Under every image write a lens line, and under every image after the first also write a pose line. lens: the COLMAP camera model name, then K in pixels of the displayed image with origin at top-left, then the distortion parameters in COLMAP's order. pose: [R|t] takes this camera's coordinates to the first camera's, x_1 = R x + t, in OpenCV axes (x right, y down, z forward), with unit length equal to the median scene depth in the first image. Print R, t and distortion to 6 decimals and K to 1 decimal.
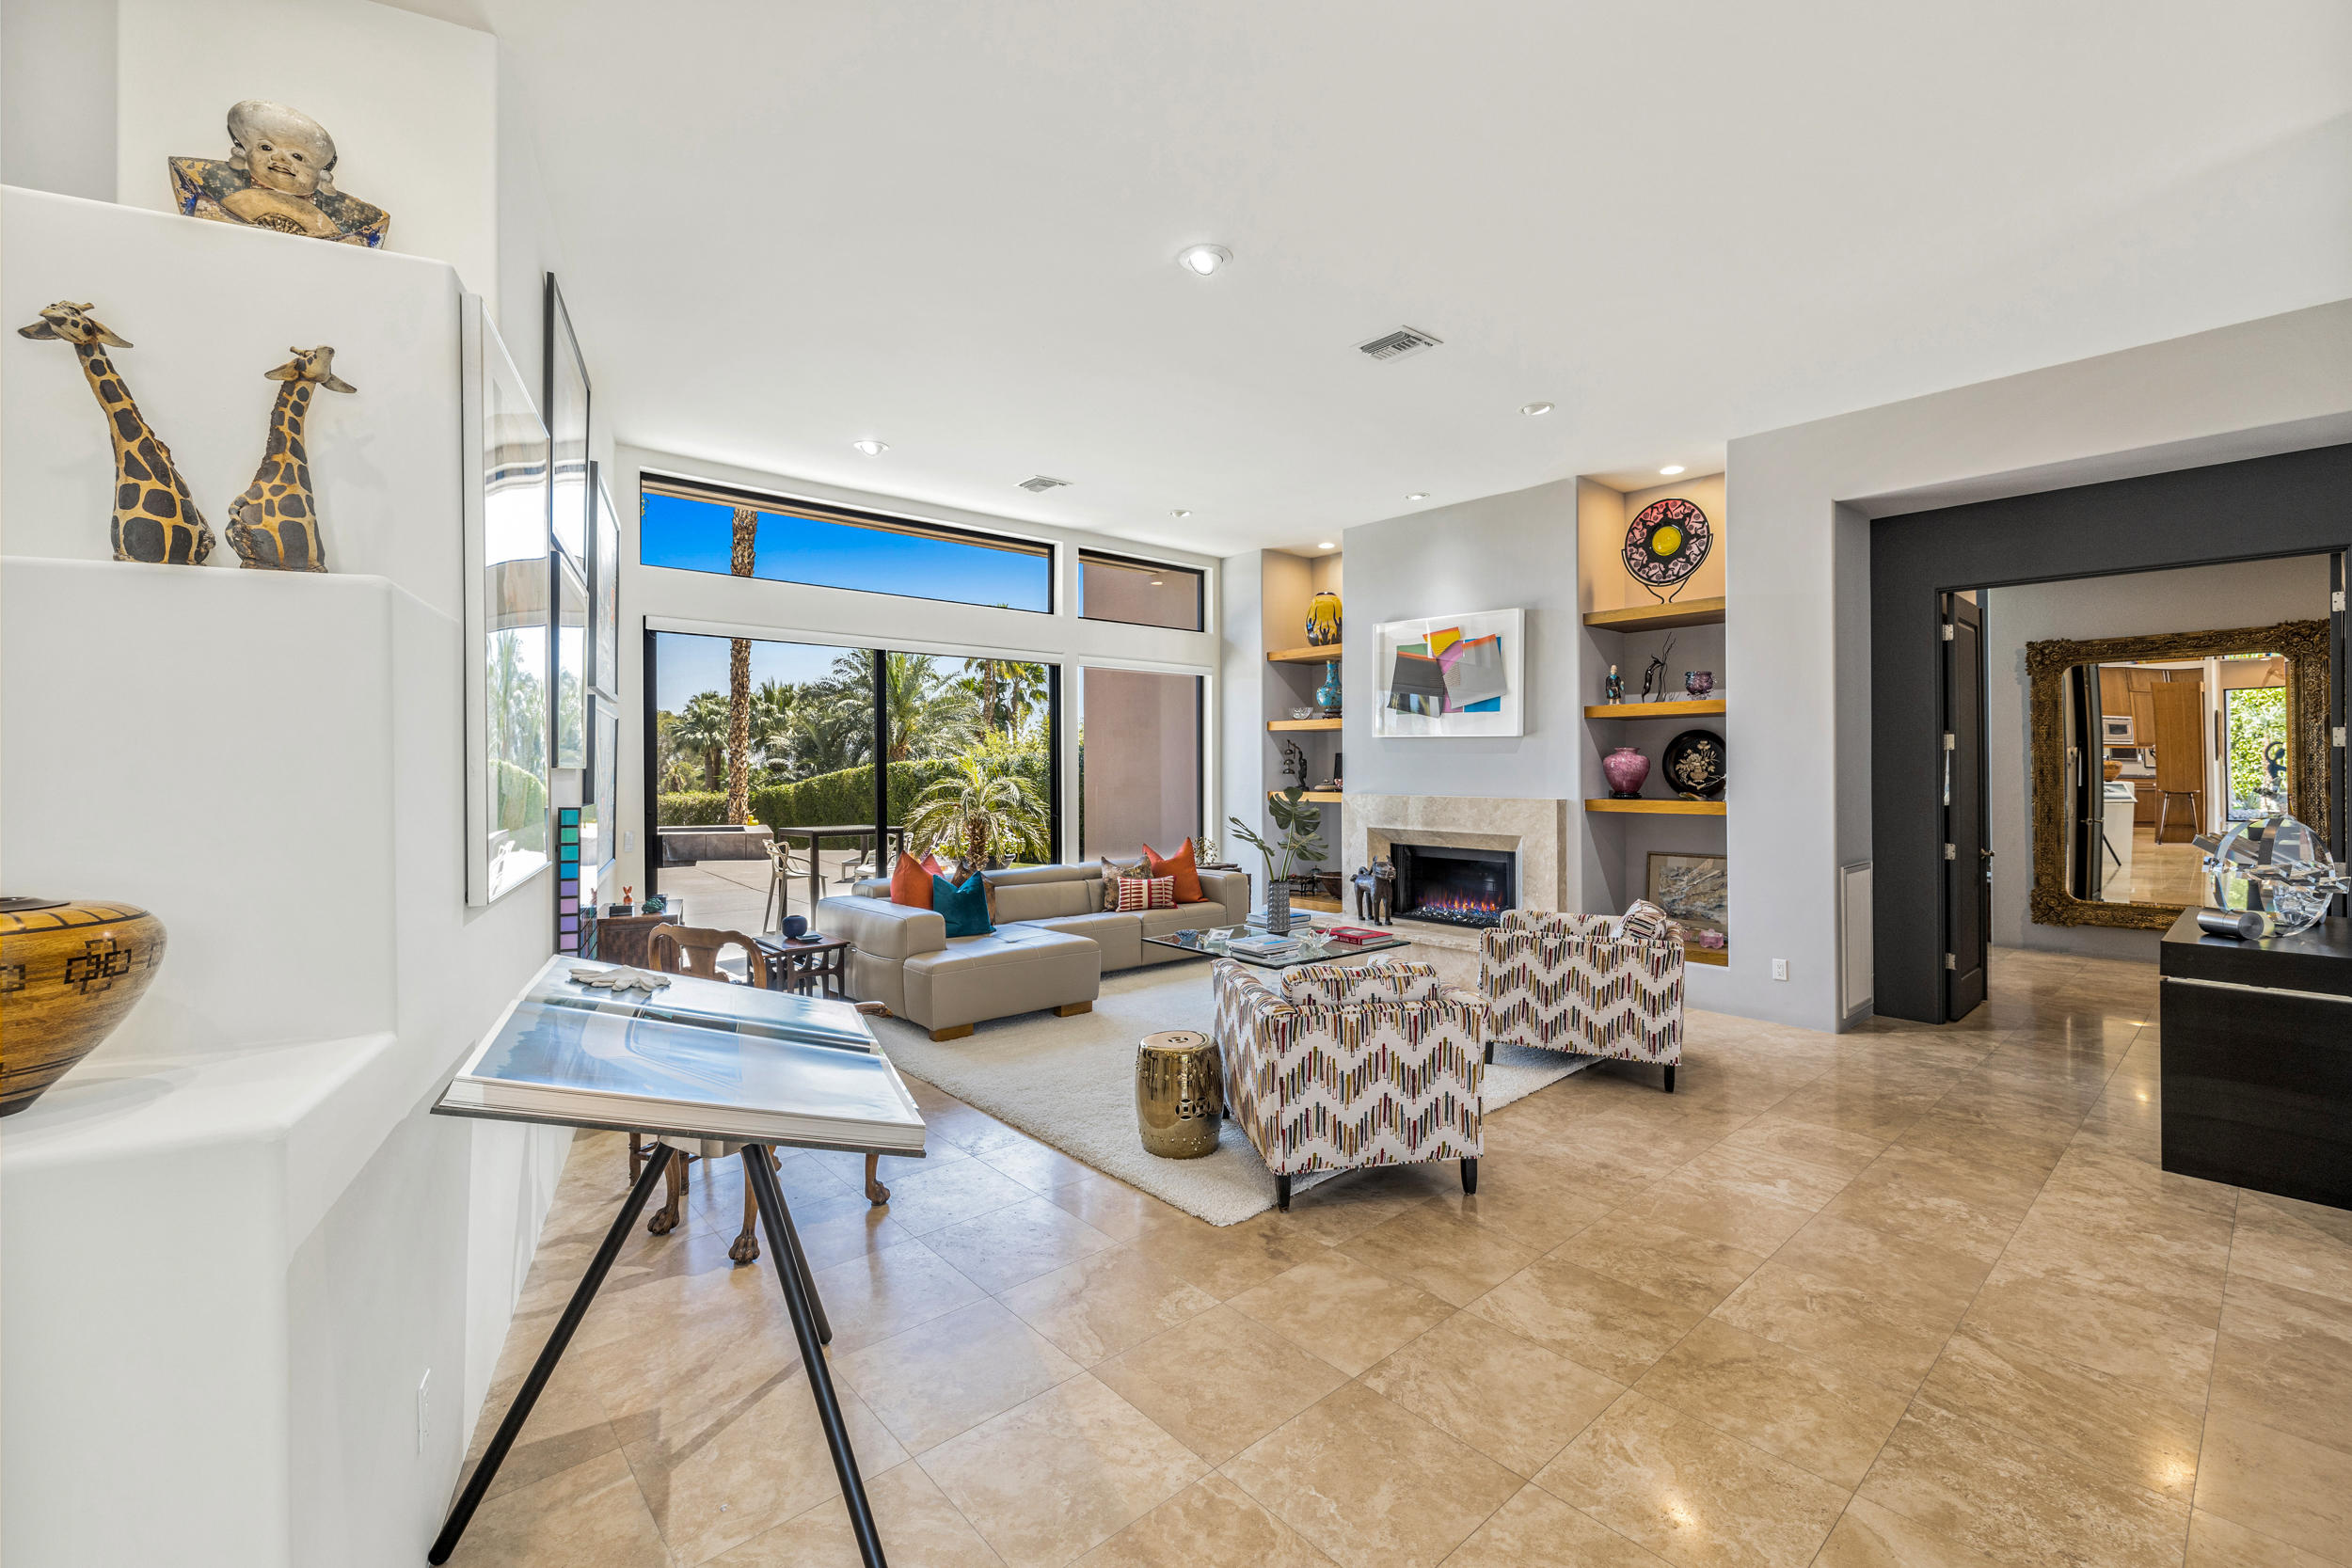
lens RADIAL K [[1030.3, 0, 1161.8], [0, 1030.3, 753.8], [0, 0, 1]] dist [0.004613, 0.005404]
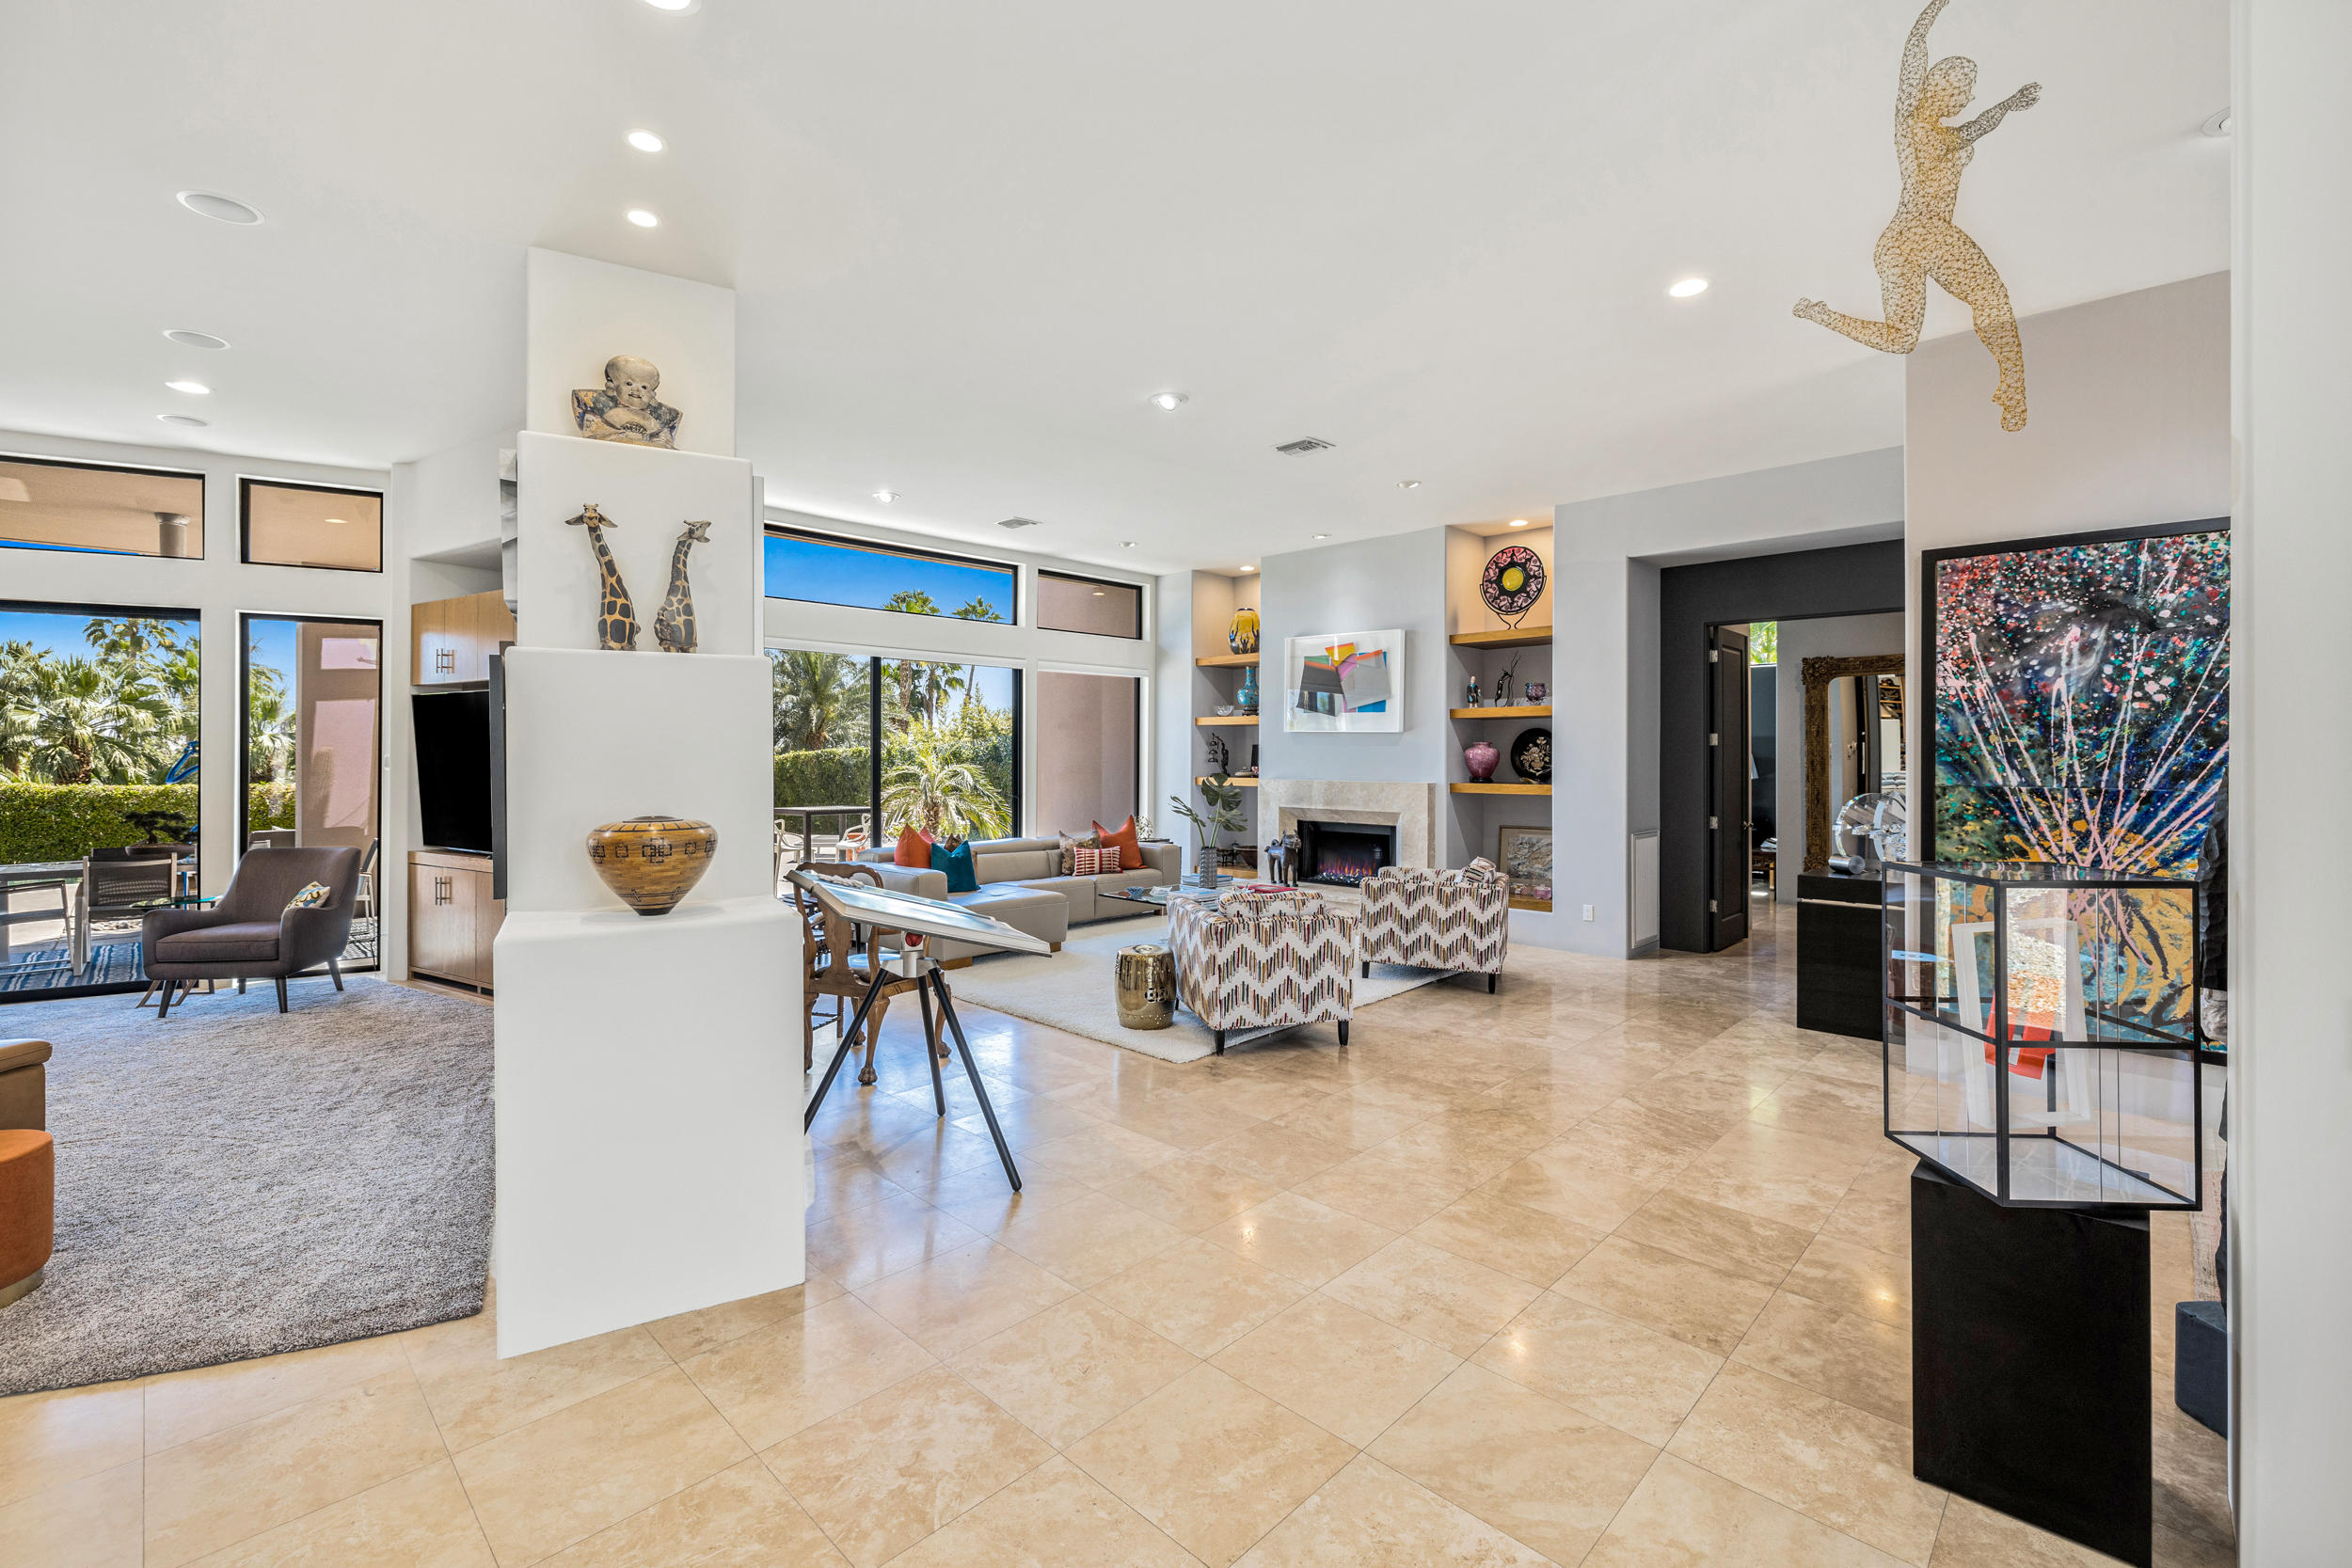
lens RADIAL K [[1030.3, 0, 1161.8], [0, 1030.3, 753.8], [0, 0, 1]] dist [0.004613, 0.005404]
pose [[0.996609, 0.004202, 0.082177, -0.048380], [-0.005136, 0.999925, 0.011160, -0.004522], [-0.082124, -0.011544, 0.996555, -0.253460]]
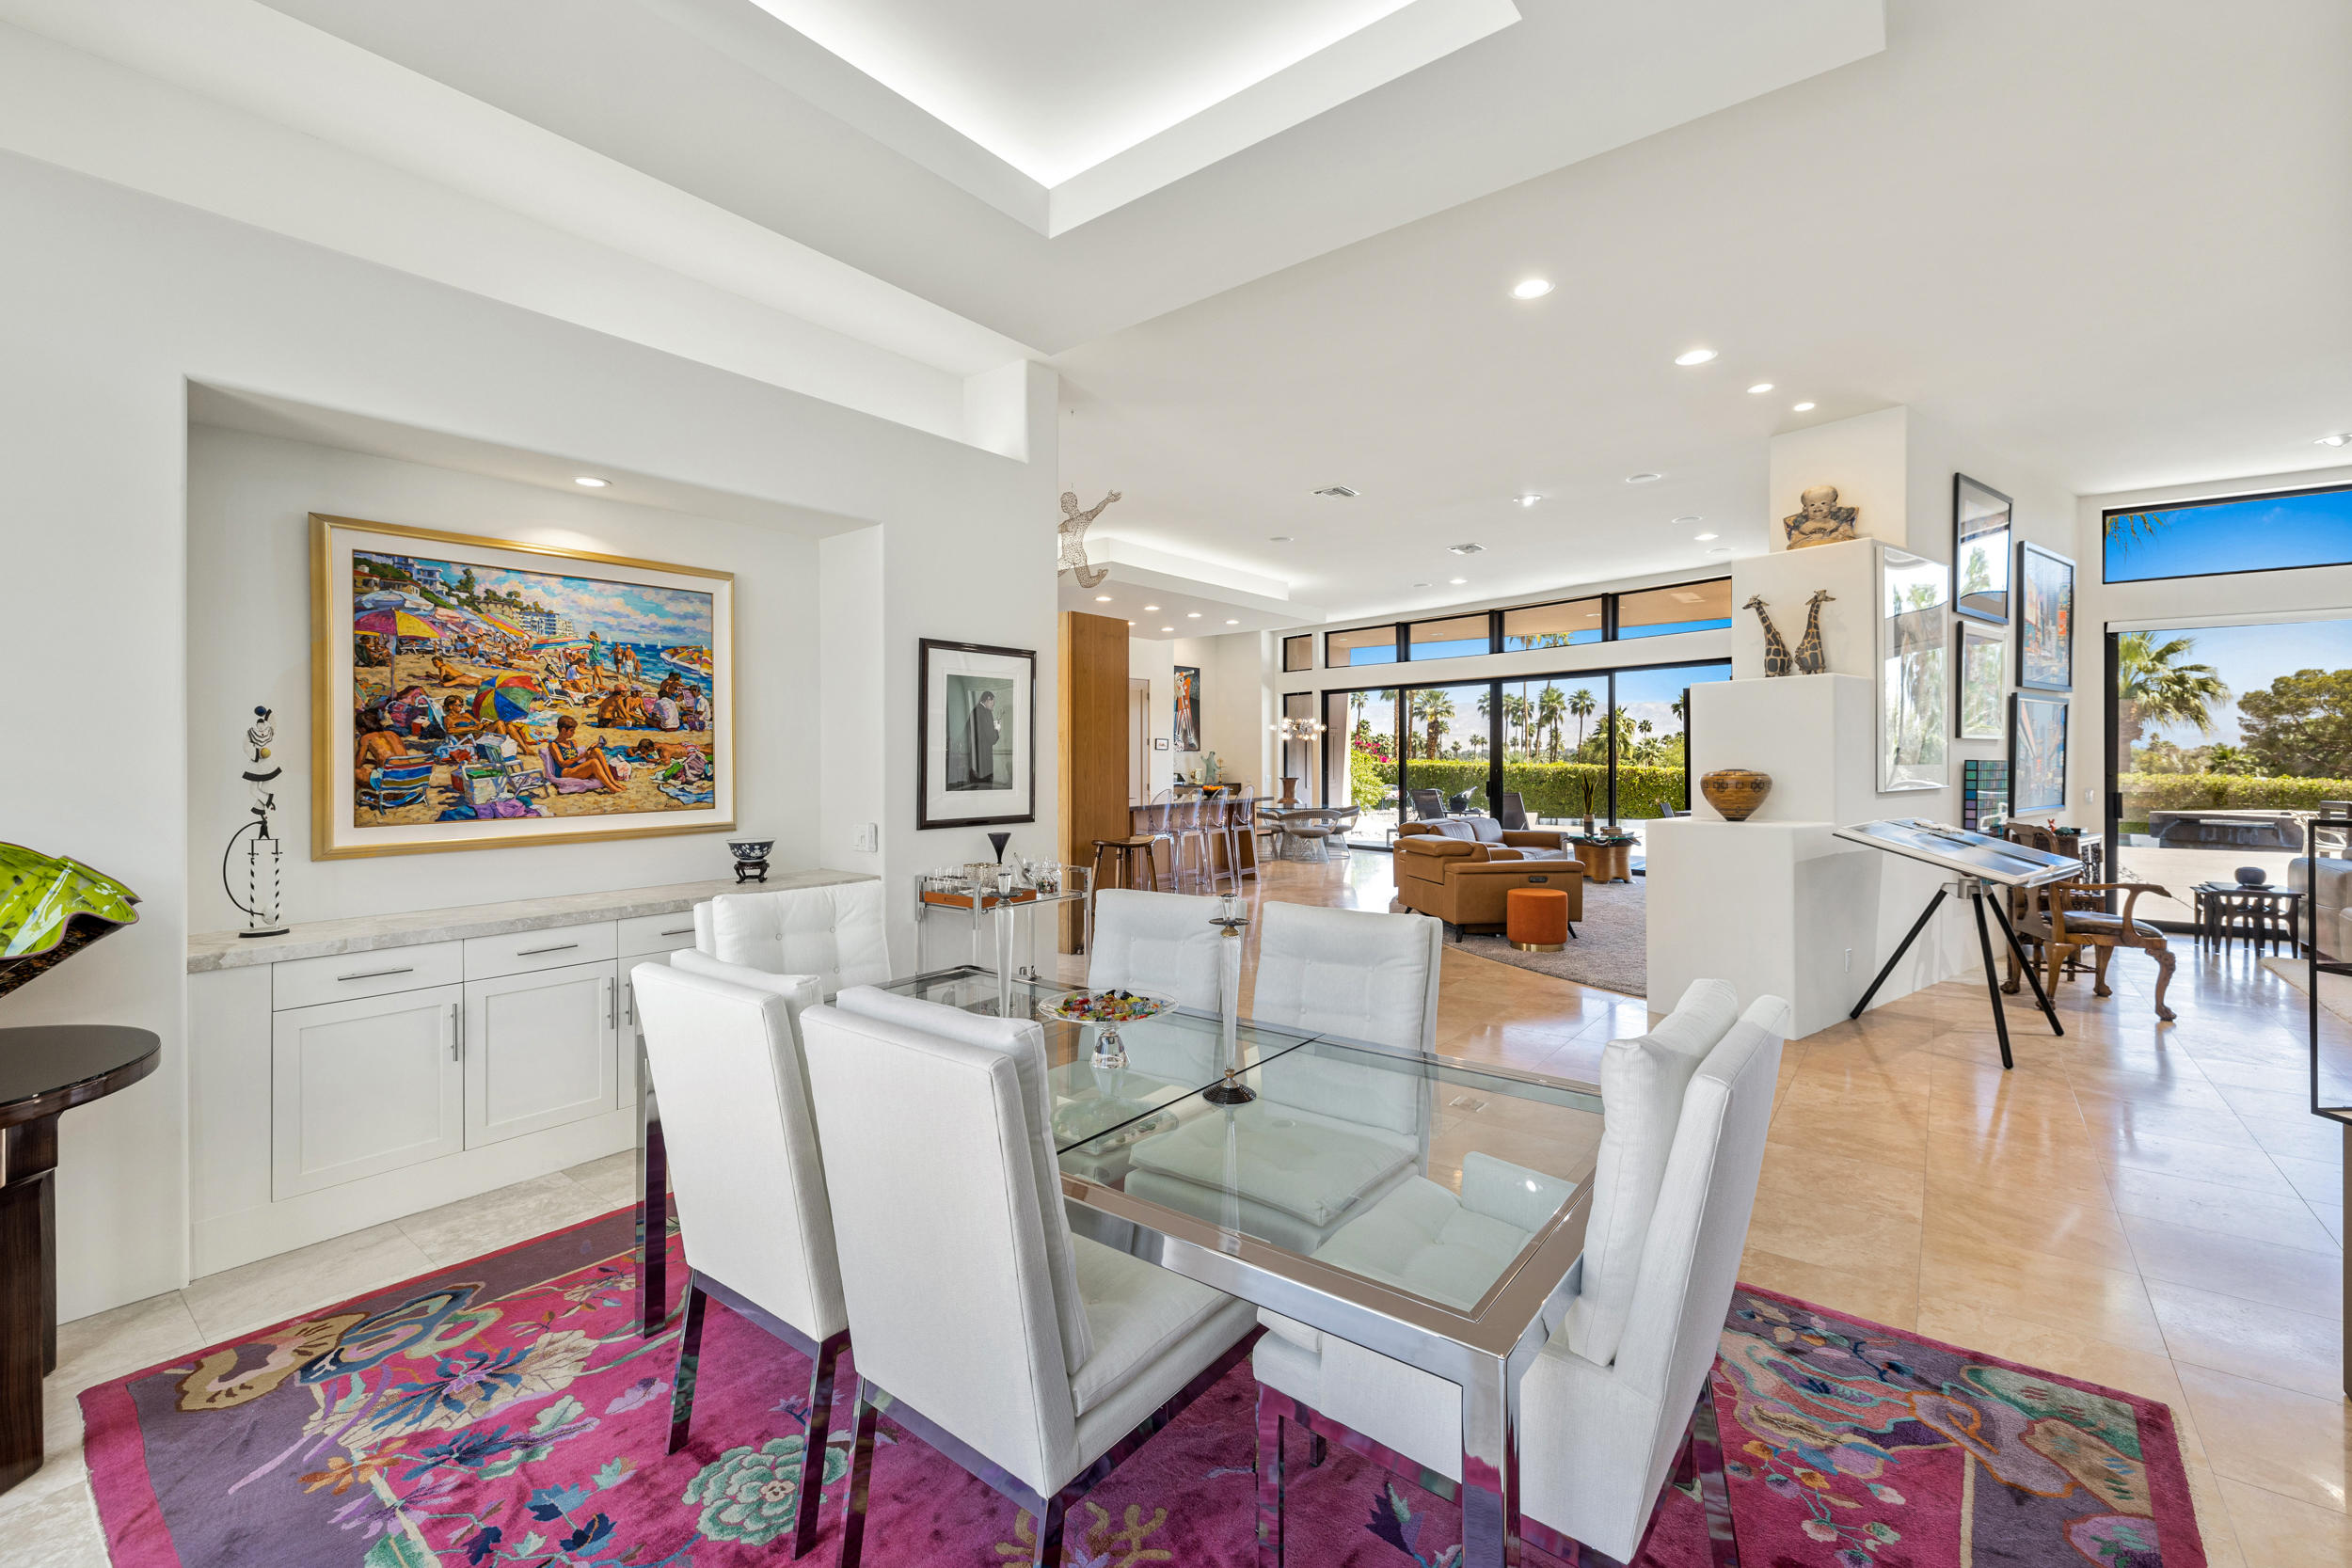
lens RADIAL K [[977.9, 0, 1150.9], [0, 977.9, 761.9], [0, 0, 1]] dist [0.000066, -0.000004]
pose [[0.196496, 0.008367, -0.980469, 0.442227], [0.017840, 0.999768, 0.012107, 0.004965], [0.980342, -0.019871, 0.196301, -0.406664]]
